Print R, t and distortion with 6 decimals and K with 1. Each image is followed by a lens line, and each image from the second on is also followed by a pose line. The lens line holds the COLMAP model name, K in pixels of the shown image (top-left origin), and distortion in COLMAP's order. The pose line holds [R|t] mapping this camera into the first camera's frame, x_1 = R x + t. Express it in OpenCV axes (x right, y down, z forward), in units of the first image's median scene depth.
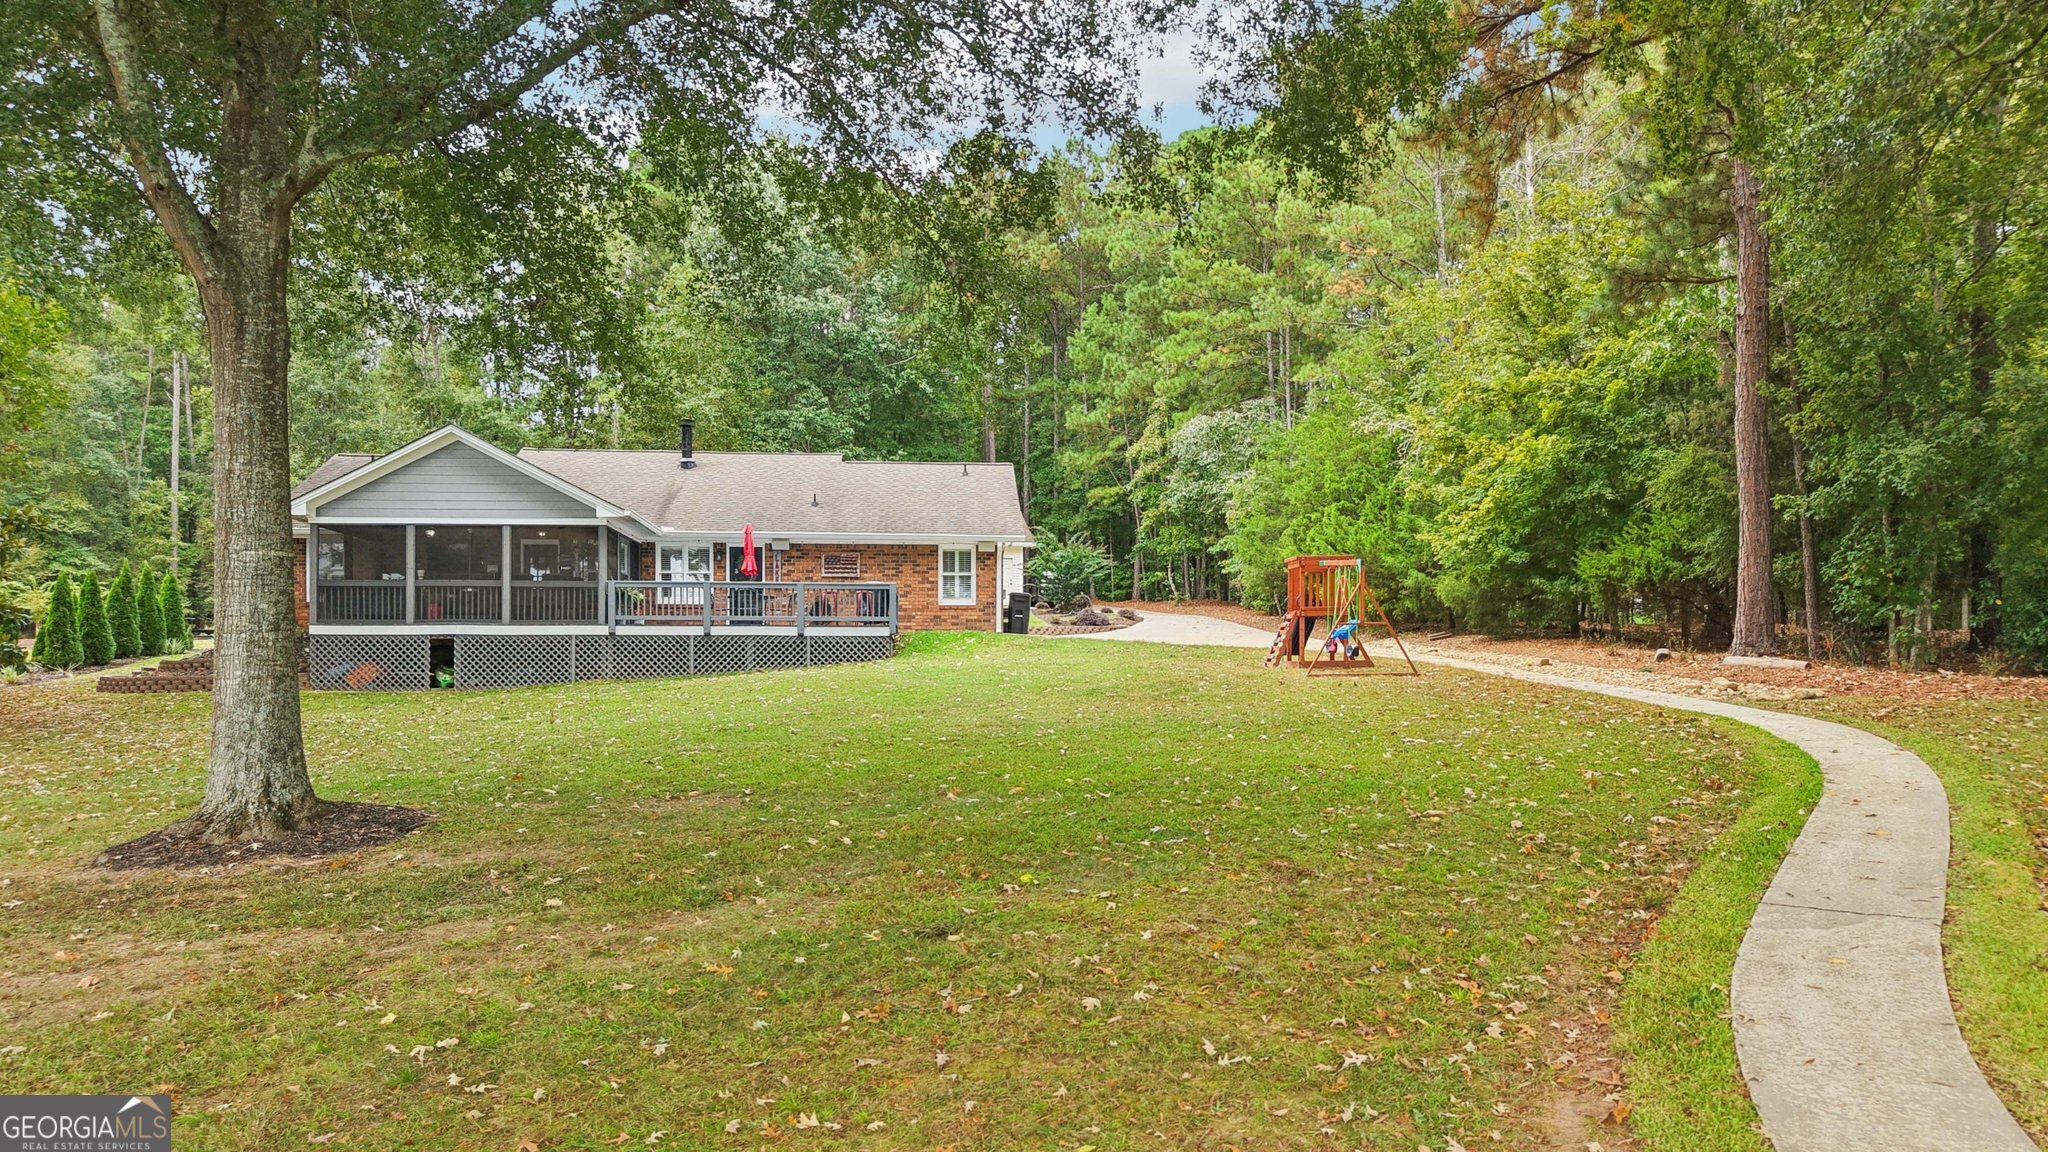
lens RADIAL K [[1391.6, 0, 1018.0], [0, 1391.6, 702.7], [0, 0, 1]] dist [0.007781, -0.000197]
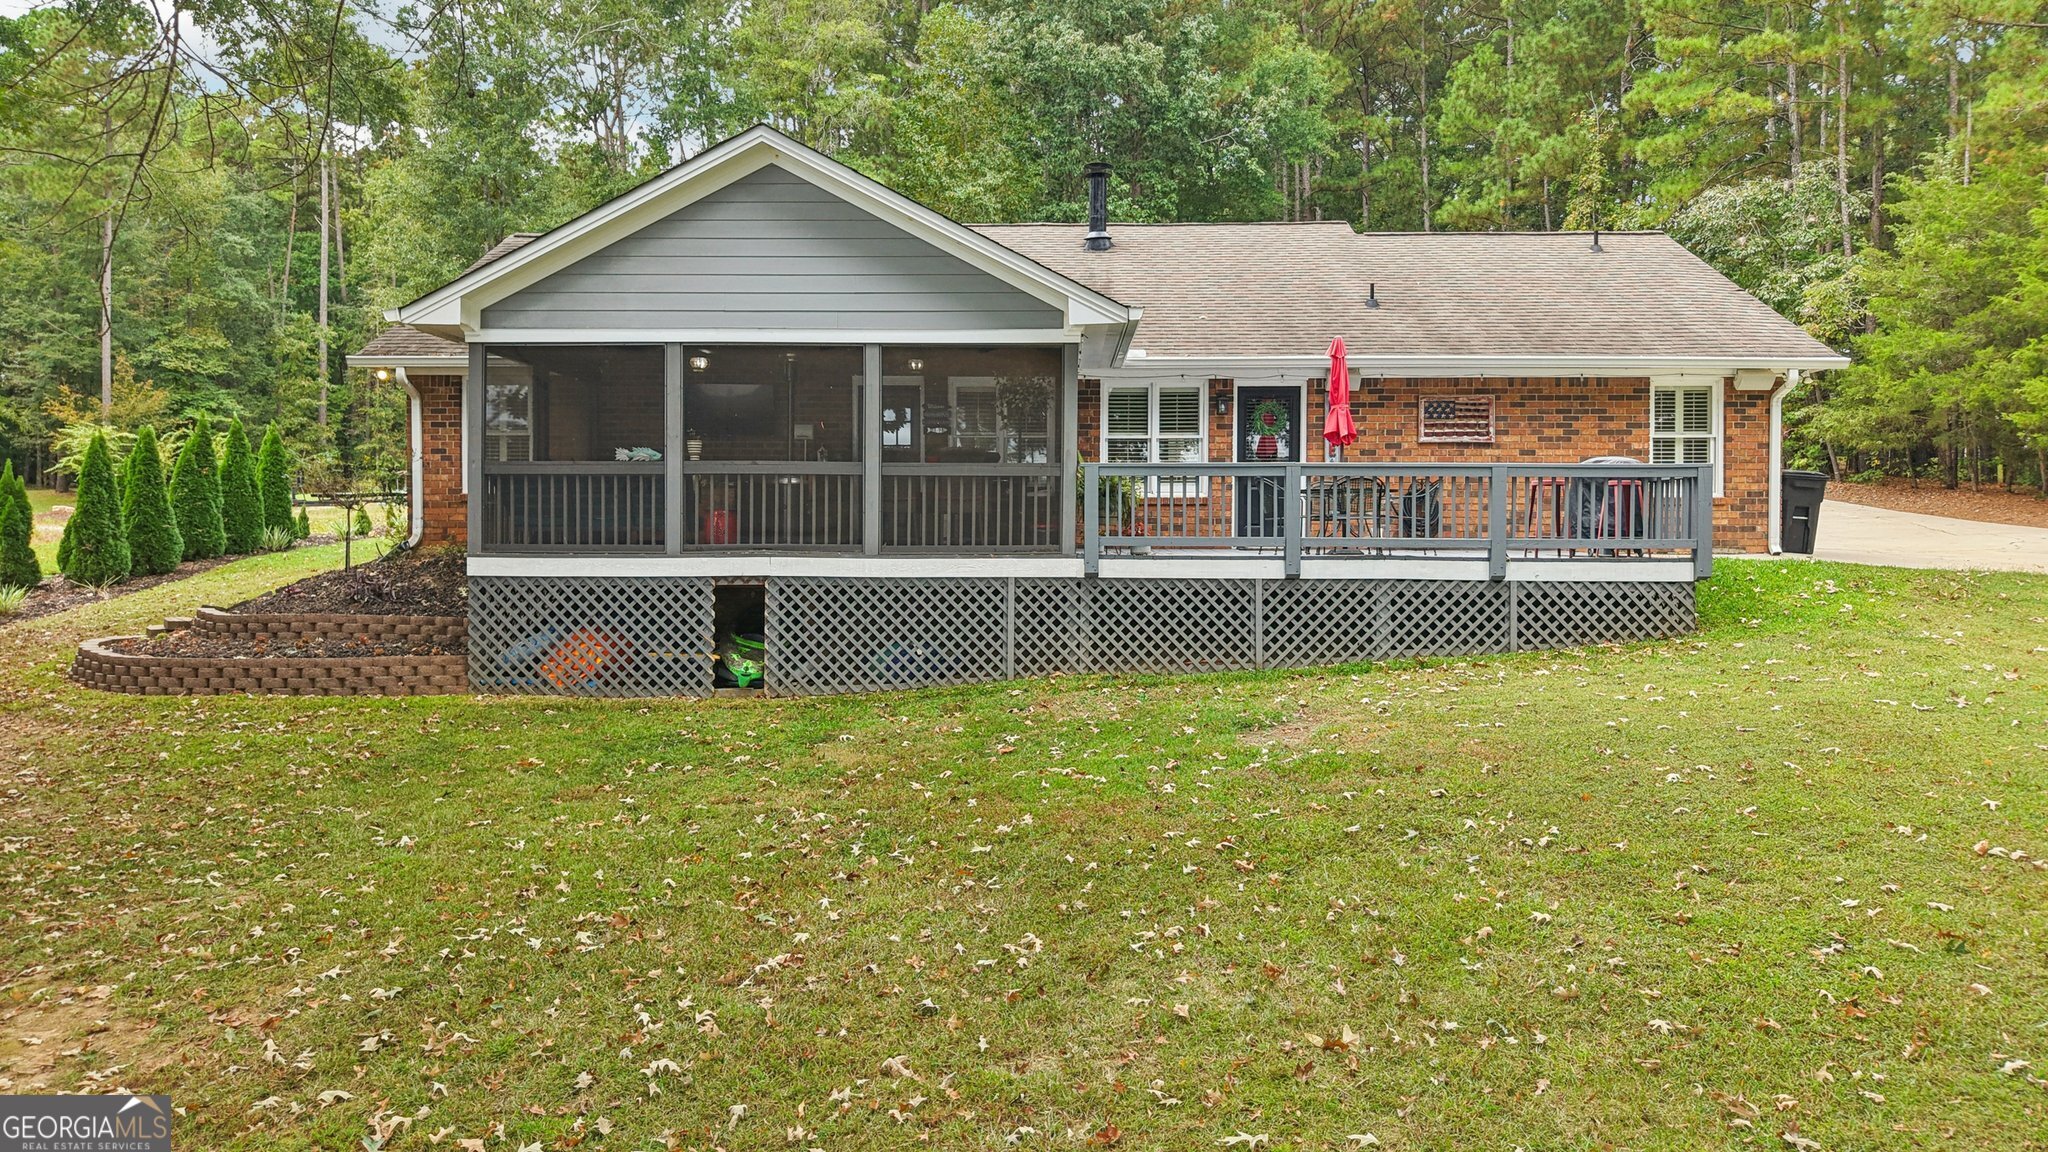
lens RADIAL K [[1378.1, 0, 1021.6], [0, 1378.1, 526.5], [0, 0, 1]] dist [0.022692, -0.000868]
pose [[0.995996, 0.000341, -0.089401, -0.146726], [-0.000933, 0.999978, -0.006575, -0.033480], [0.089397, 0.006632, 0.995974, 0.289114]]
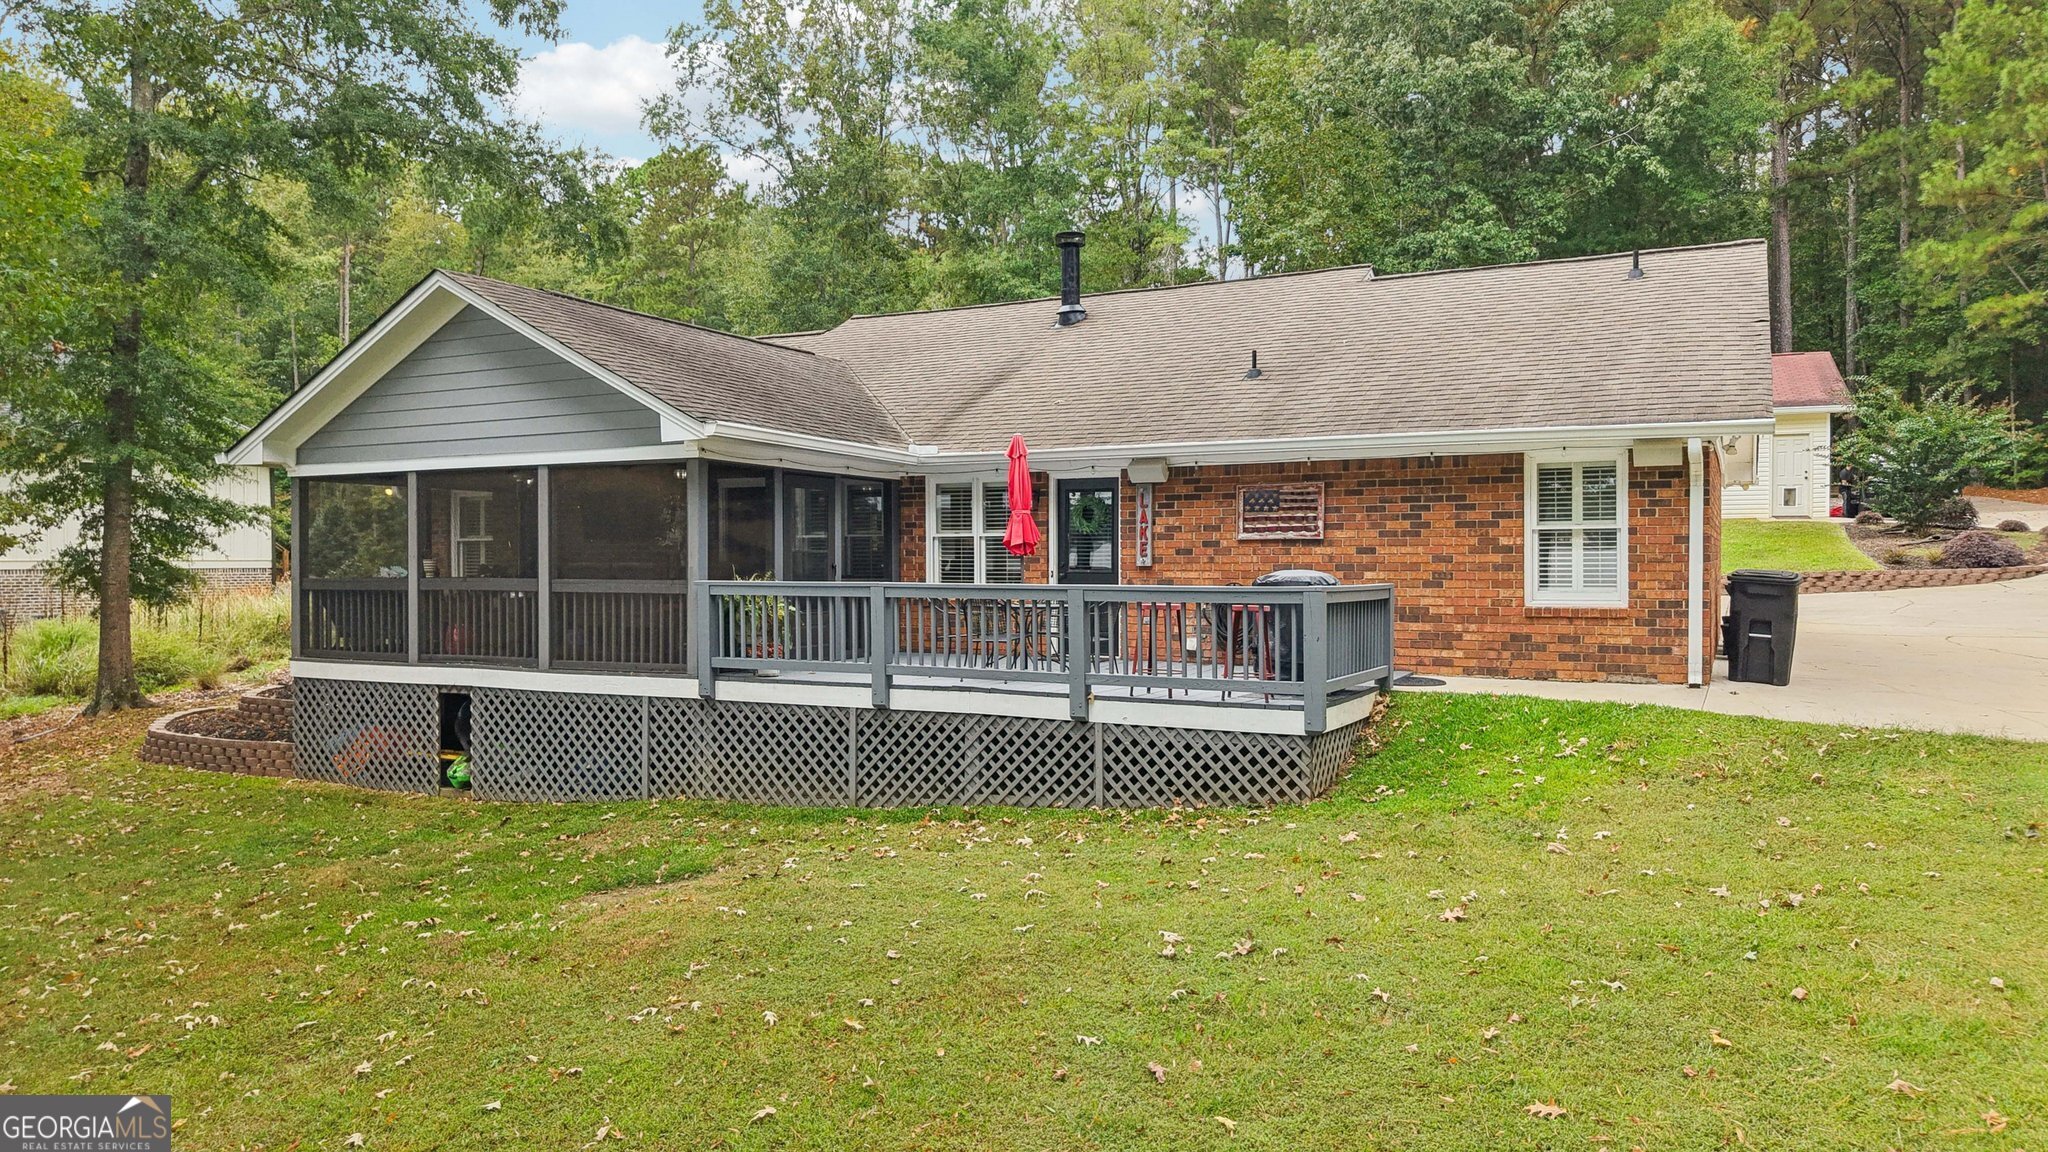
lens RADIAL K [[1390.8, 0, 1024.0], [0, 1390.8, 576.0], [0, 0, 1]] dist [0.013585, 0.000715]
pose [[0.858936, -0.000058, -0.512082, 0.013681], [-0.000107, 1.000000, -0.000293, -0.047275], [0.512082, 0.000306, 0.858936, 0.354814]]
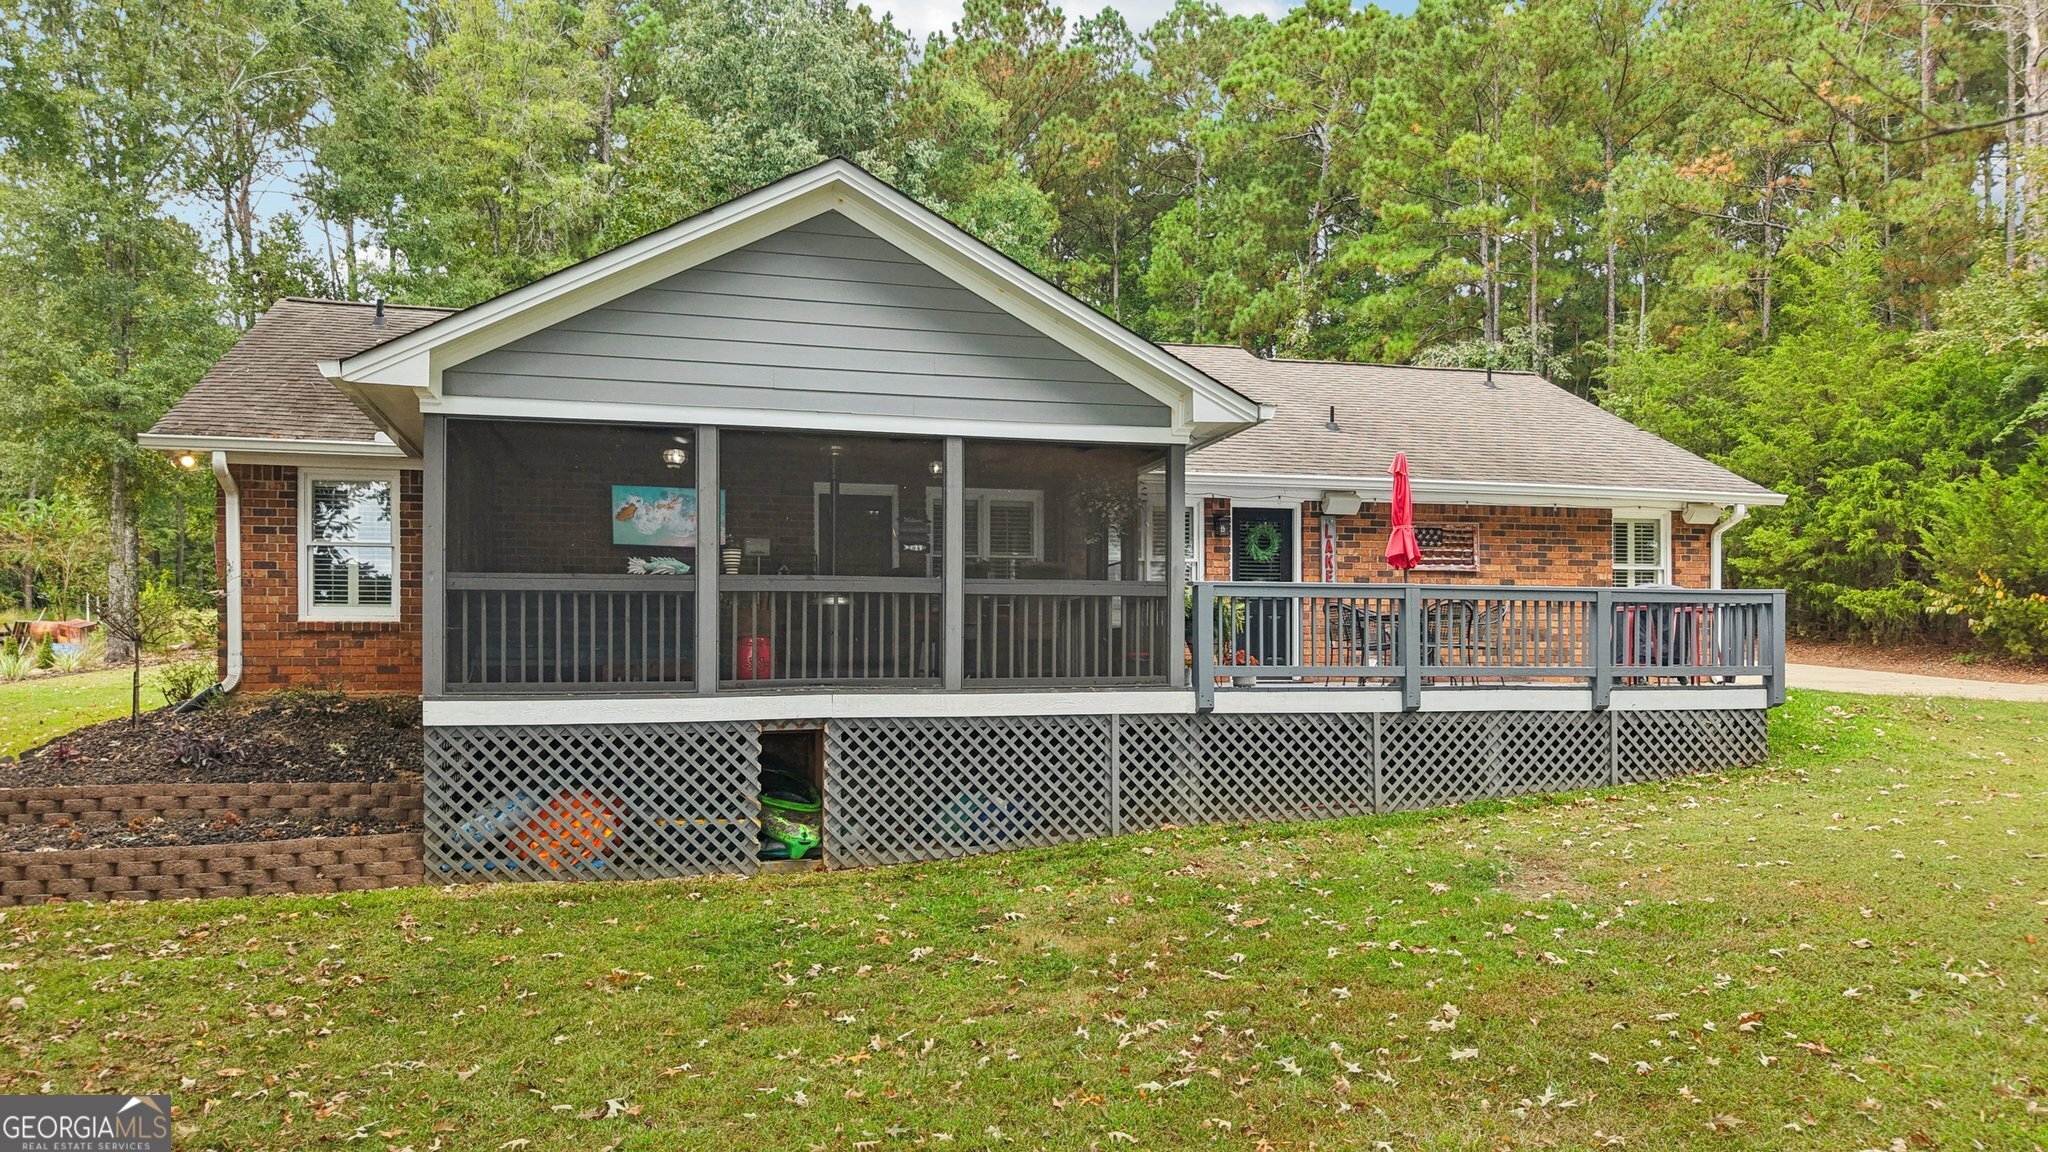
lens RADIAL K [[1404.2, 0, 1020.3], [0, 1404.2, 618.6], [0, 0, 1]] dist [0.085519, -0.140221]
pose [[0.979726, 0.000005, 0.200340, -0.227334], [0.009514, 0.998871, -0.046550, -0.030854], [-0.200114, 0.047512, 0.978620, 0.325494]]
